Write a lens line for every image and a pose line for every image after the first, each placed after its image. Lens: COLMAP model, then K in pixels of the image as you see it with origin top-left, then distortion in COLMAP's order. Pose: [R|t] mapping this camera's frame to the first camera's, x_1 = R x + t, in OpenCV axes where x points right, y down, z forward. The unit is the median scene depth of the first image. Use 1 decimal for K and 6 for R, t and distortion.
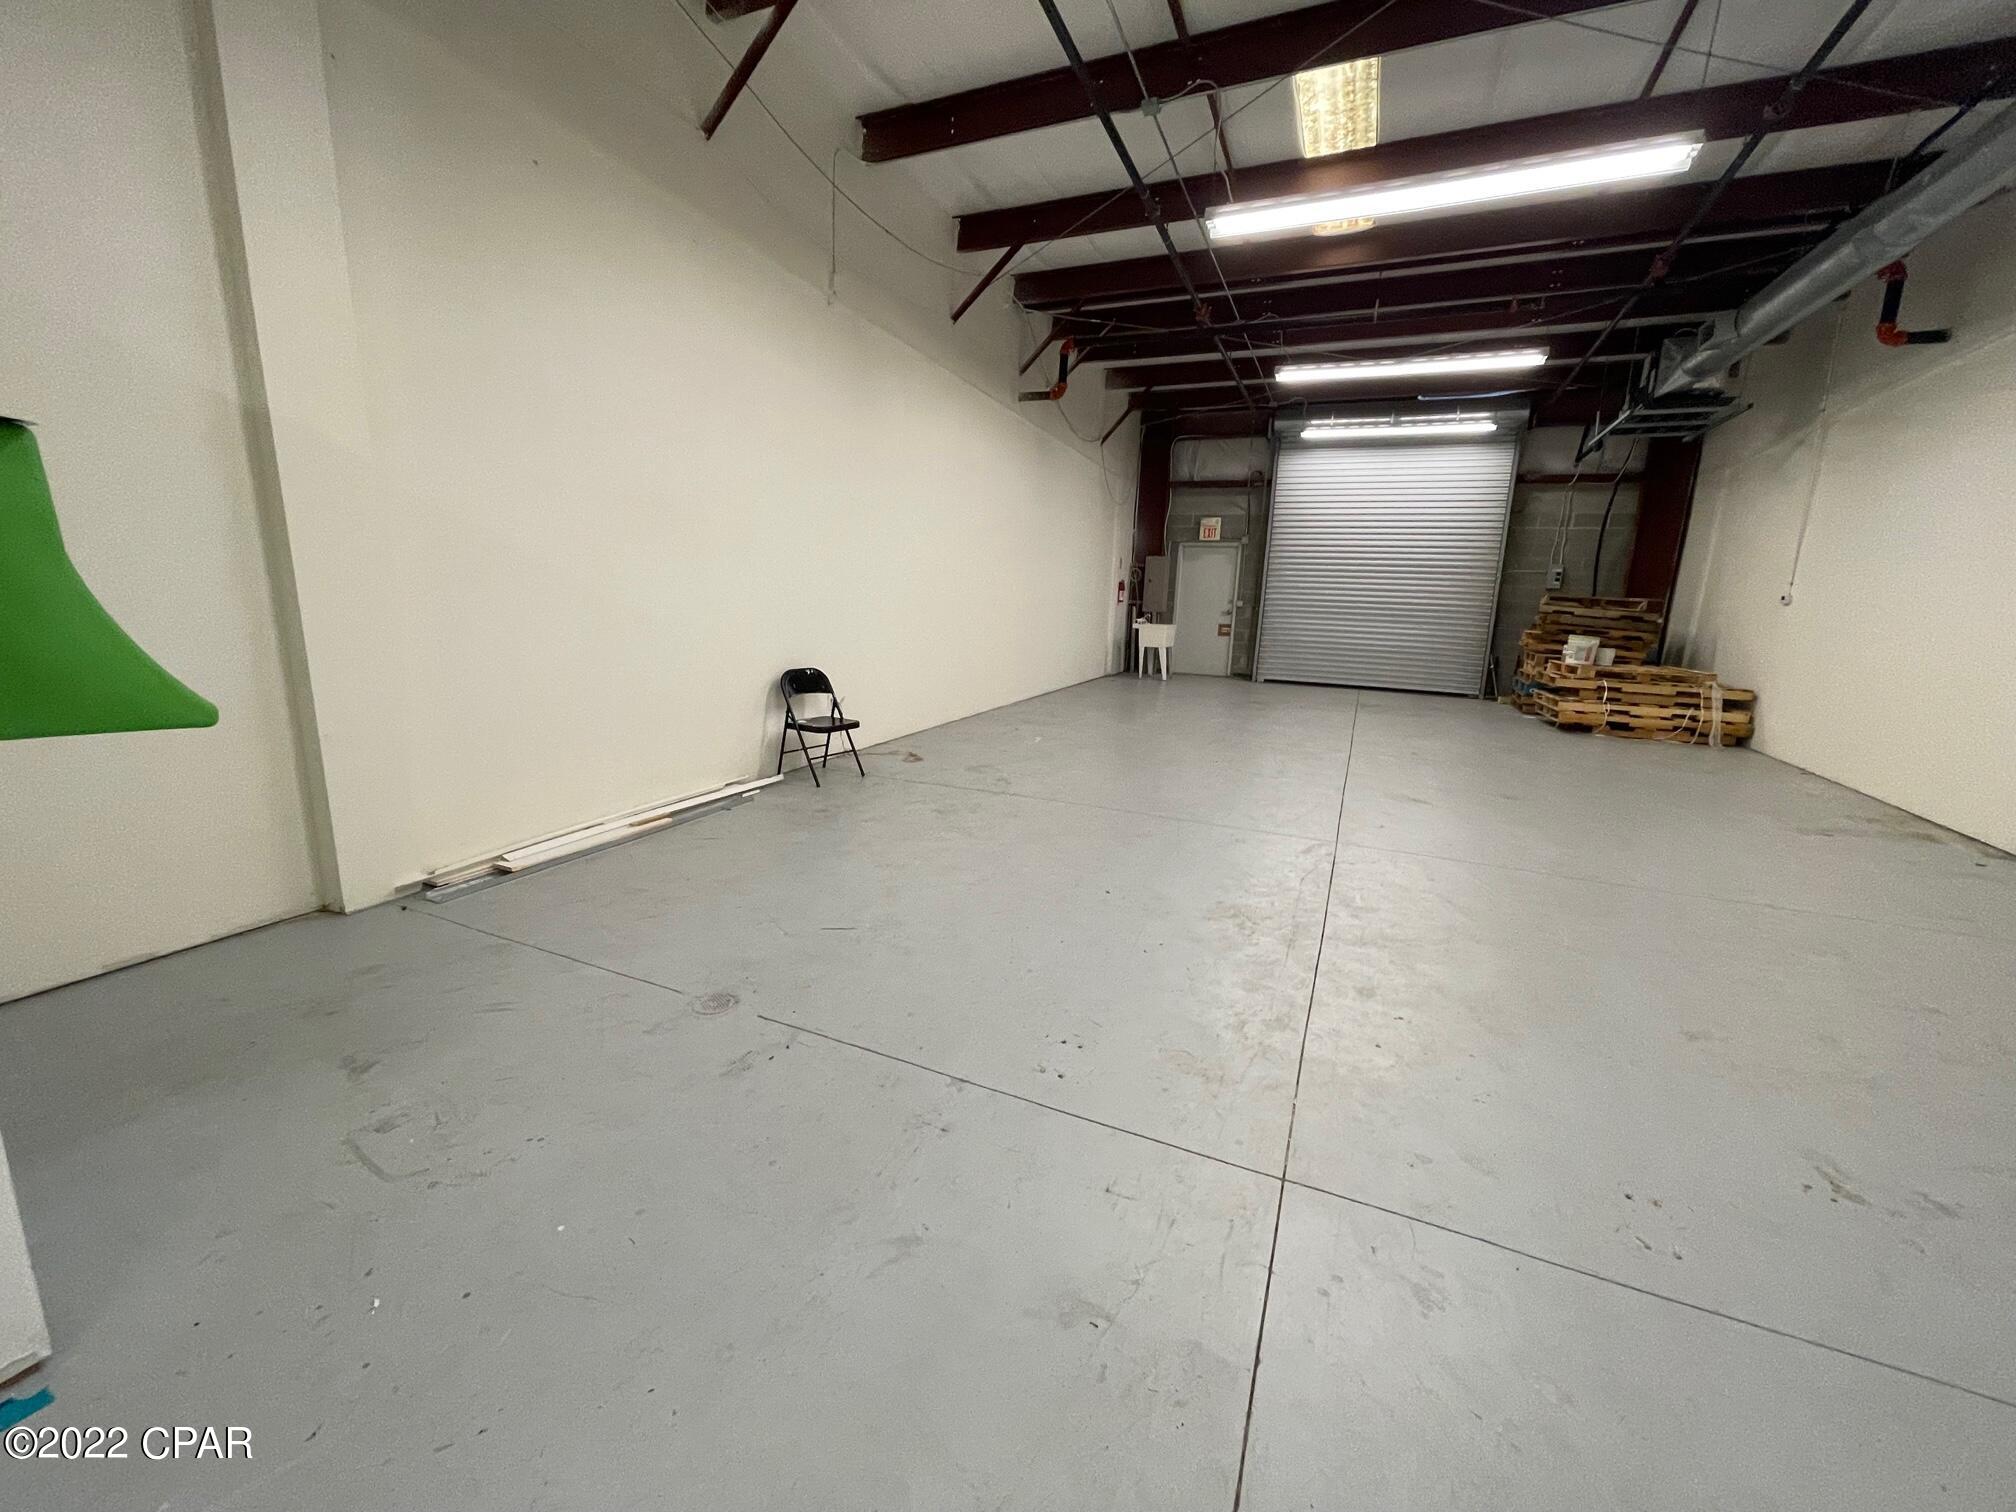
lens RADIAL K [[808.7, 0, 999.0], [0, 808.7, 750.7], [0, 0, 1]] dist [-0.002153, -0.000764]
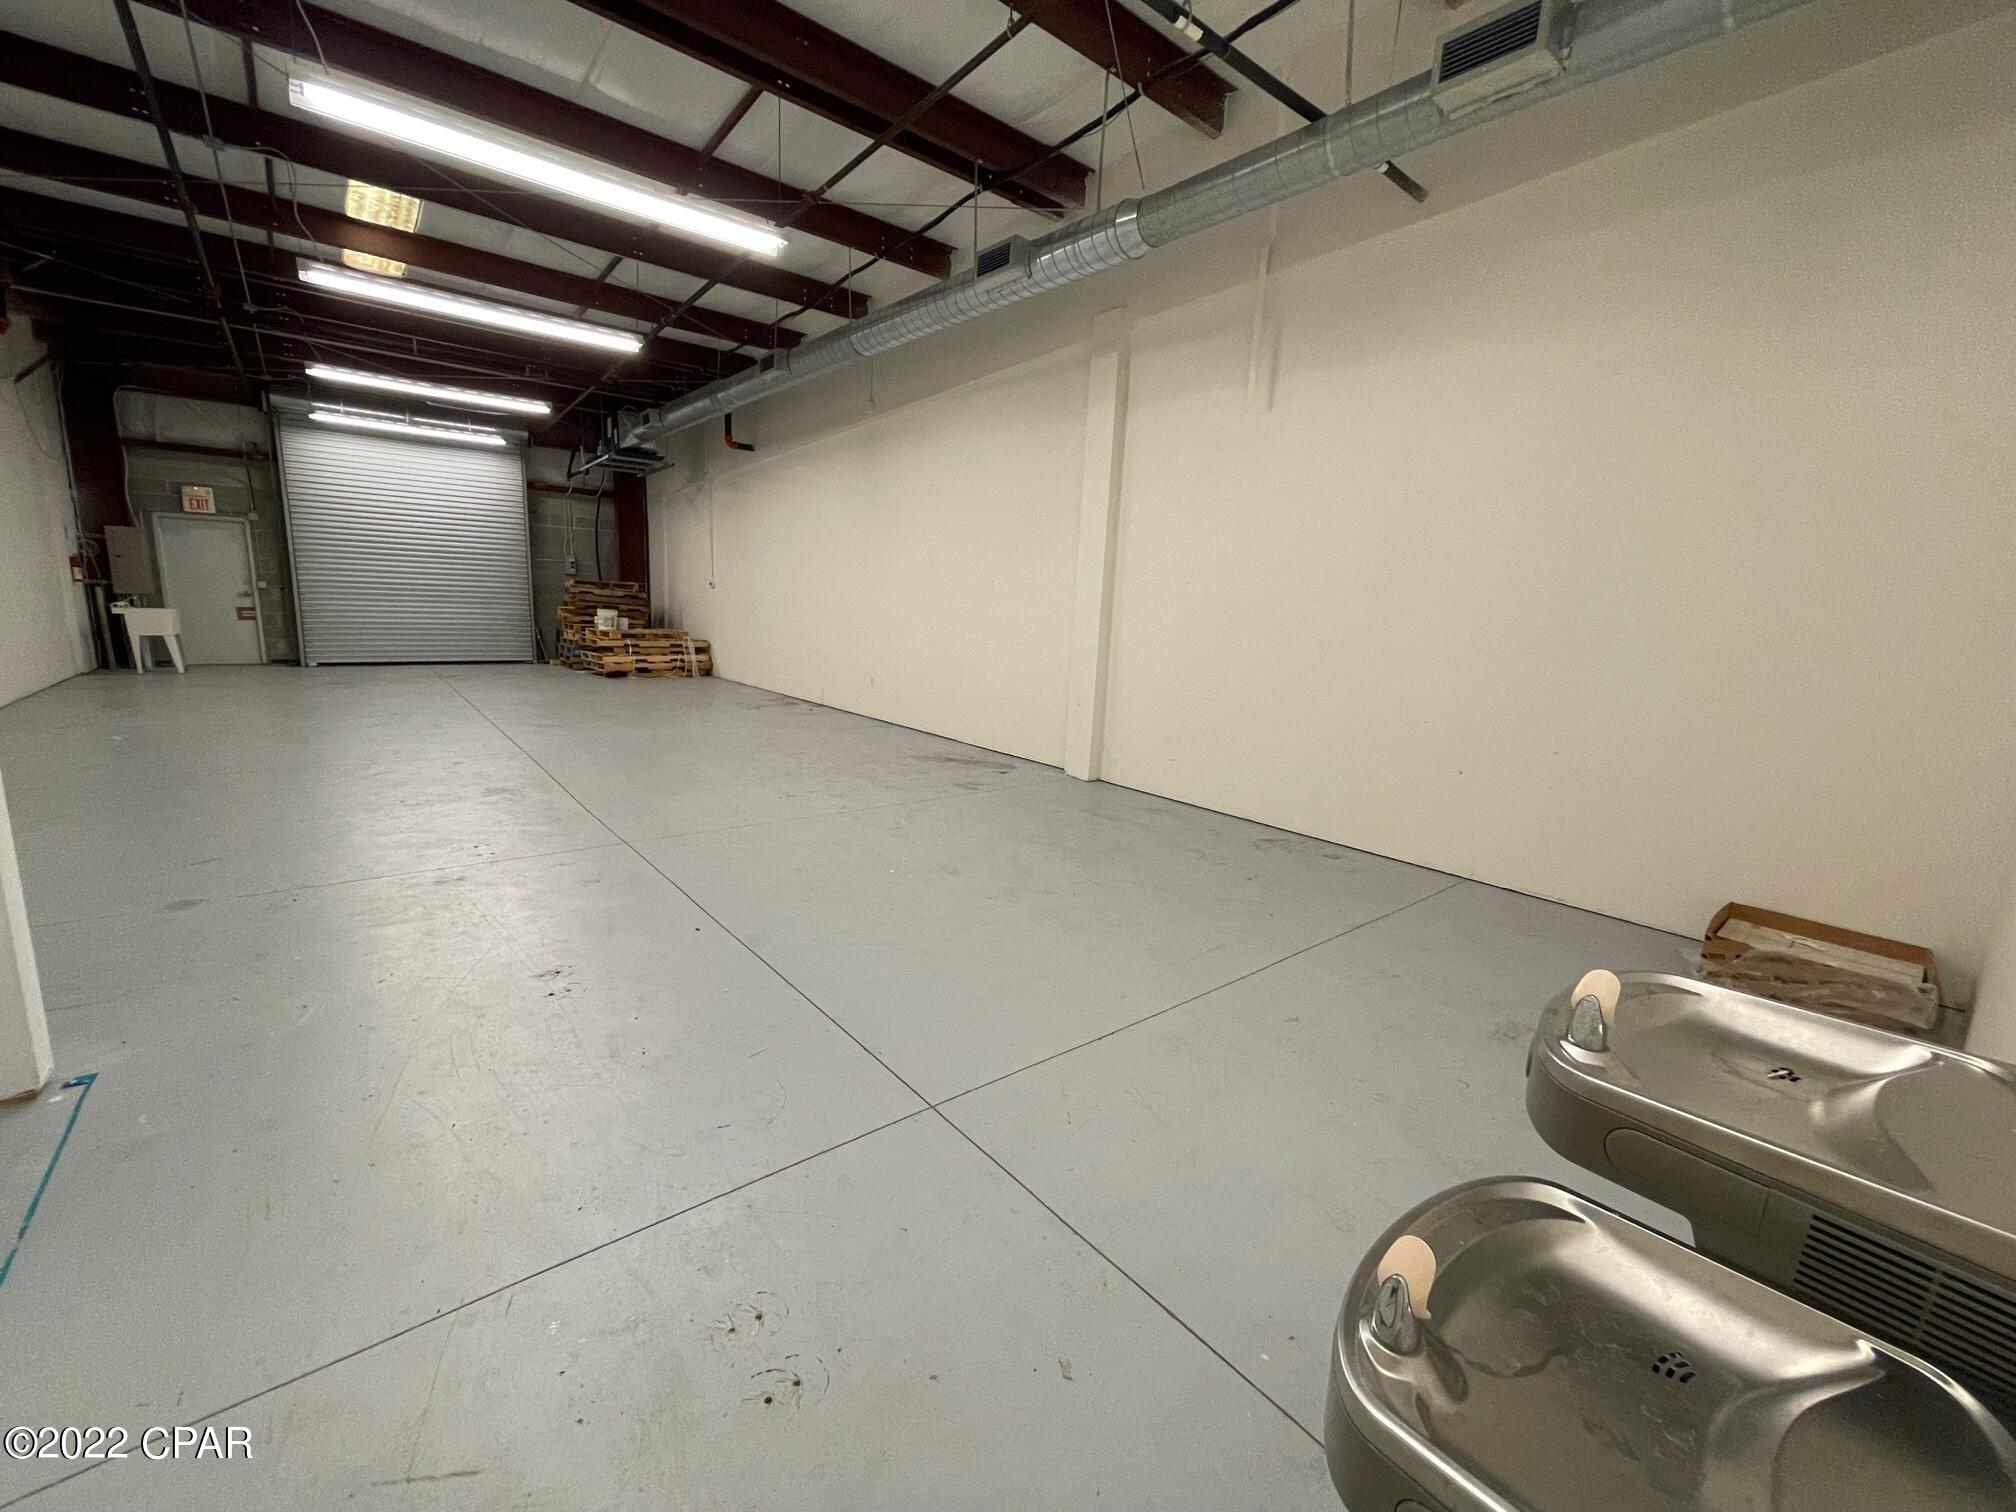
lens RADIAL K [[808.7, 0, 999.0], [0, 808.7, 750.7], [0, 0, 1]] dist [-0.002153, -0.000764]
pose [[0.442544, -0.176838, 0.879138, -0.221088], [0.153177, 0.980862, 0.120193, 0.029890], [-0.883567, 0.081473, 0.461162, -0.201054]]
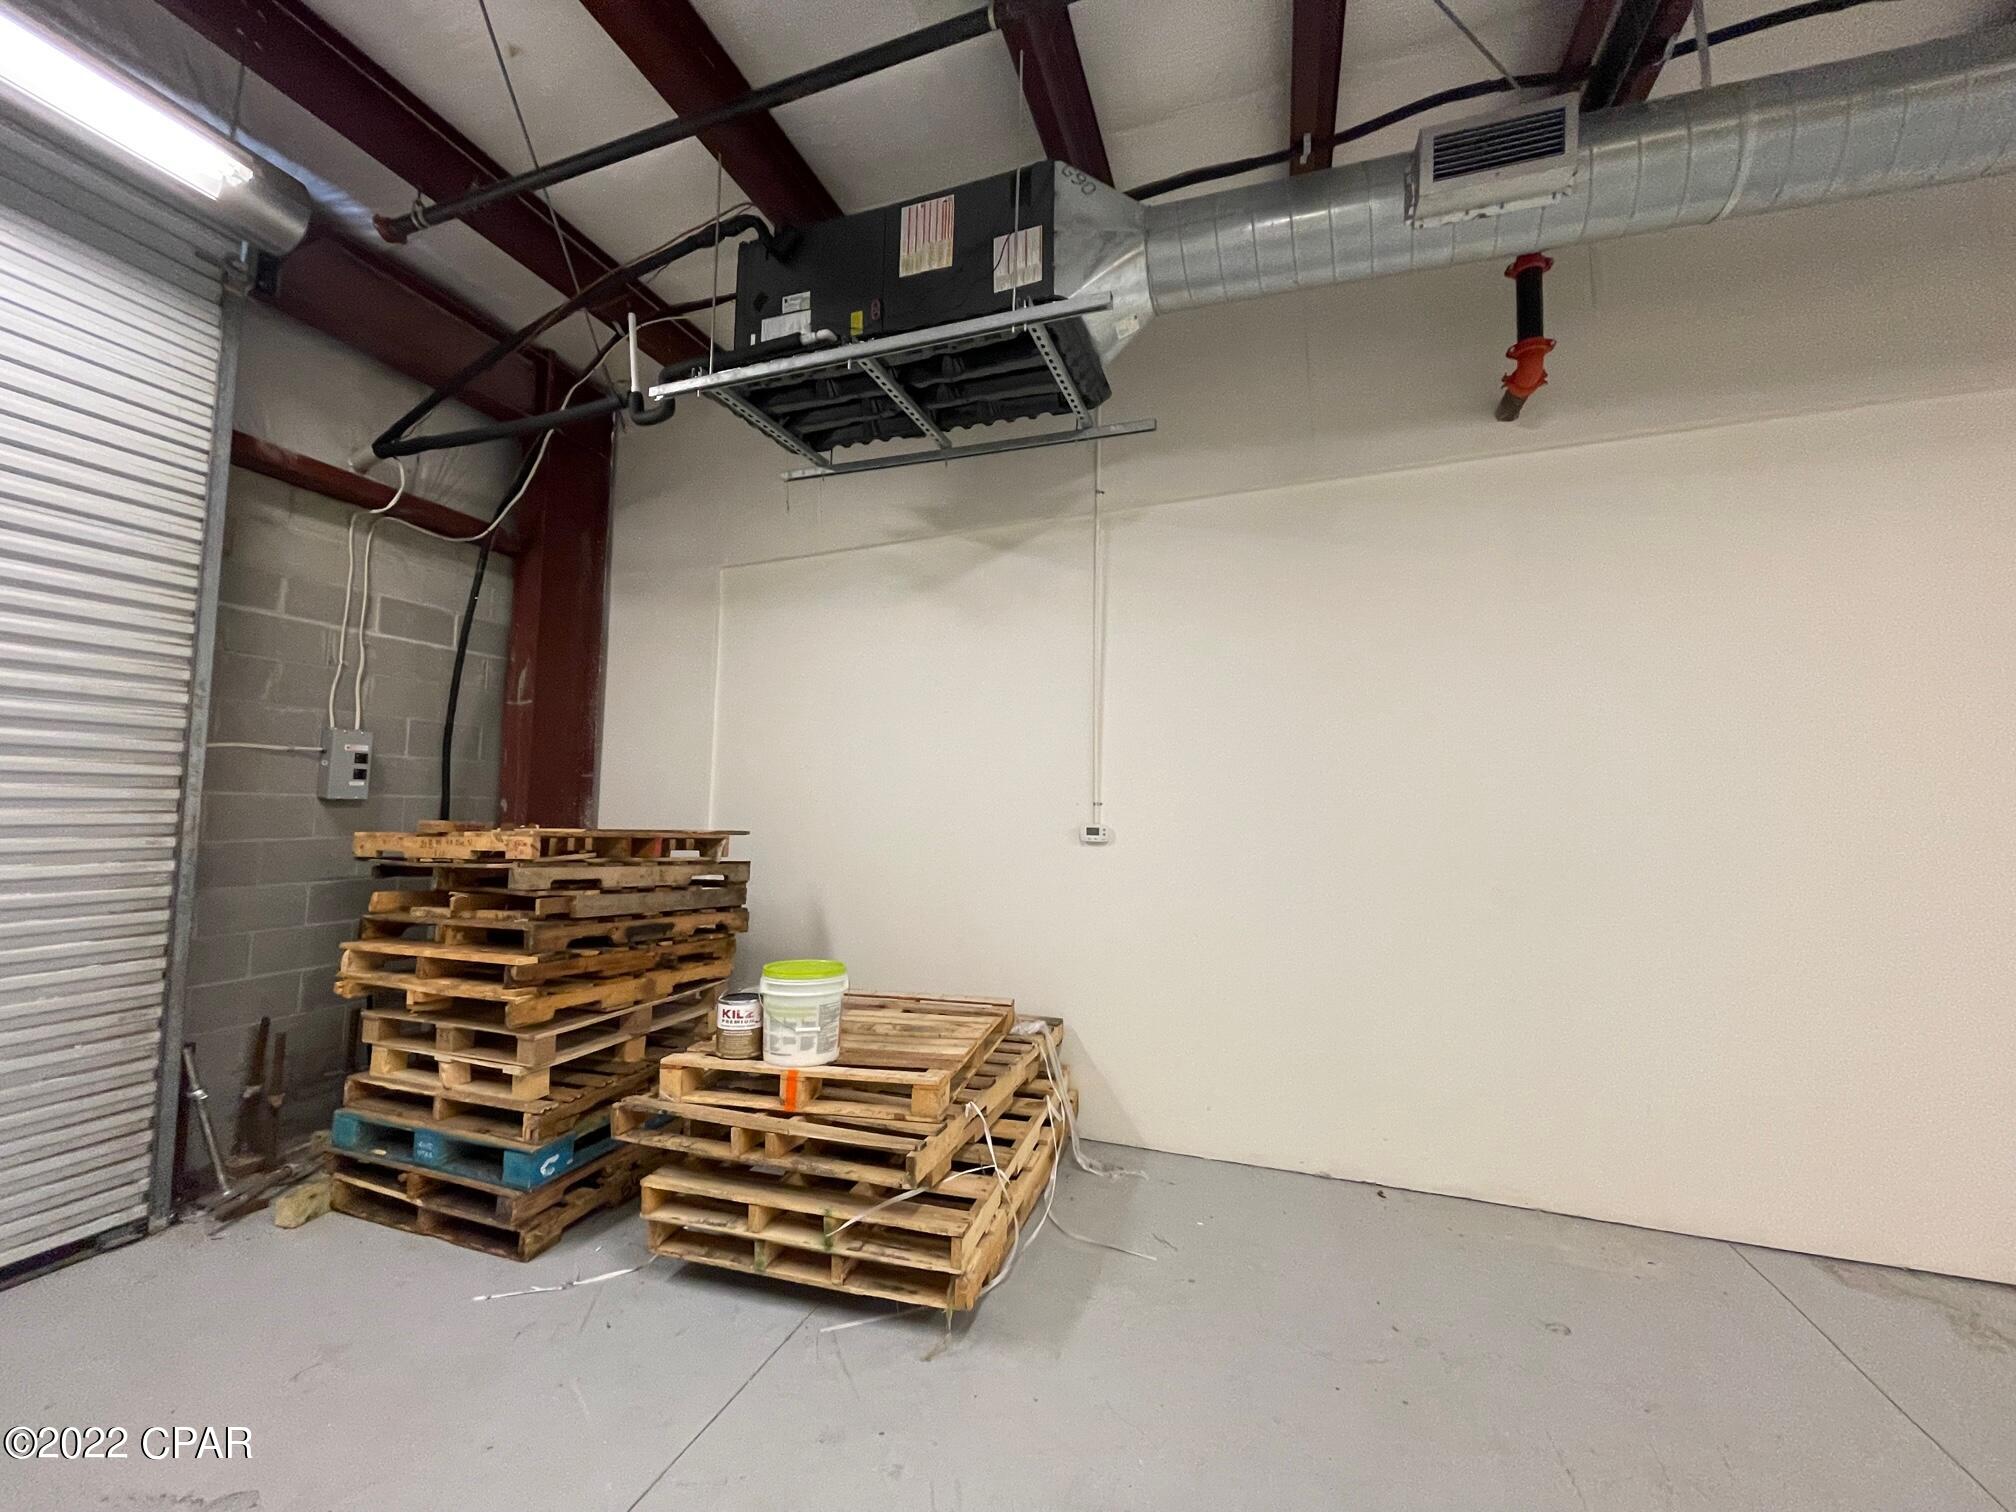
lens RADIAL K [[808.7, 0, 999.0], [0, 808.7, 750.7], [0, 0, 1]] dist [-0.002153, -0.000764]
pose [[-0.090270, 0.032333, 0.995392, 0.351194], [0.177563, 0.983982, -0.015860, -0.182874], [-0.979961, 0.175313, -0.094566, 0.831362]]
